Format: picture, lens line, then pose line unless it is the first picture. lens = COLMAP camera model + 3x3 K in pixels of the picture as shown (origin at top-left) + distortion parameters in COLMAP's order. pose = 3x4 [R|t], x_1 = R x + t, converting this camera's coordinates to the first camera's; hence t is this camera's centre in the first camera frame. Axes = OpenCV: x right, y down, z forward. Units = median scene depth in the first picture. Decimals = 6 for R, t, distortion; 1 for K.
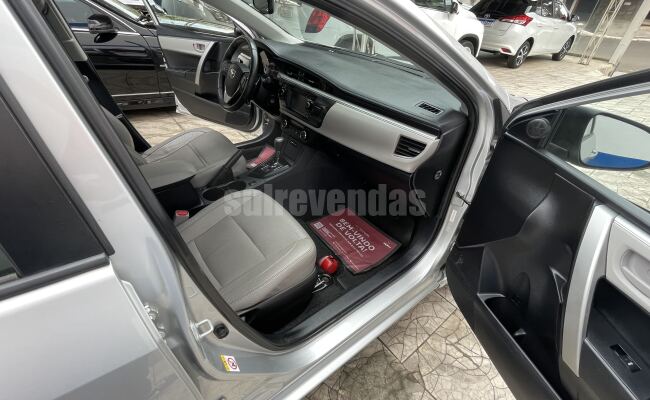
lens RADIAL K [[287.0, 0, 325.0], [0, 287.0, 200.0], [0, 0, 1]] dist [-0.002664, -0.000915]
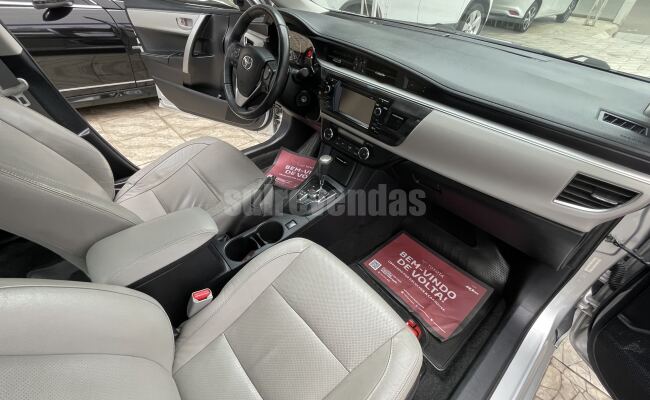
lens RADIAL K [[287.0, 0, 325.0], [0, 287.0, 200.0], [0, 0, 1]] dist [-0.002664, -0.000915]
pose [[0.997611, -0.058306, 0.037054, -0.163808], [0.055031, 0.994946, 0.083985, -0.145507], [-0.041763, -0.081745, 0.995778, 0.254374]]
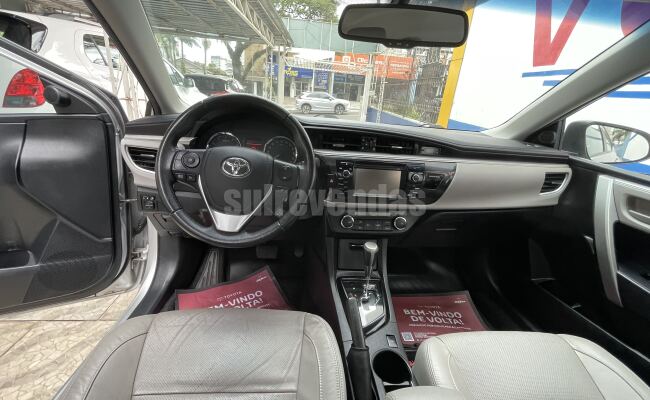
lens RADIAL K [[287.0, 0, 325.0], [0, 287.0, 200.0], [0, 0, 1]] dist [-0.002664, -0.000915]
pose [[0.549818, -0.296031, 0.781067, -0.556721], [0.459490, 0.888086, 0.013142, -0.297664], [-0.697545, 0.351667, 0.624309, 0.558741]]
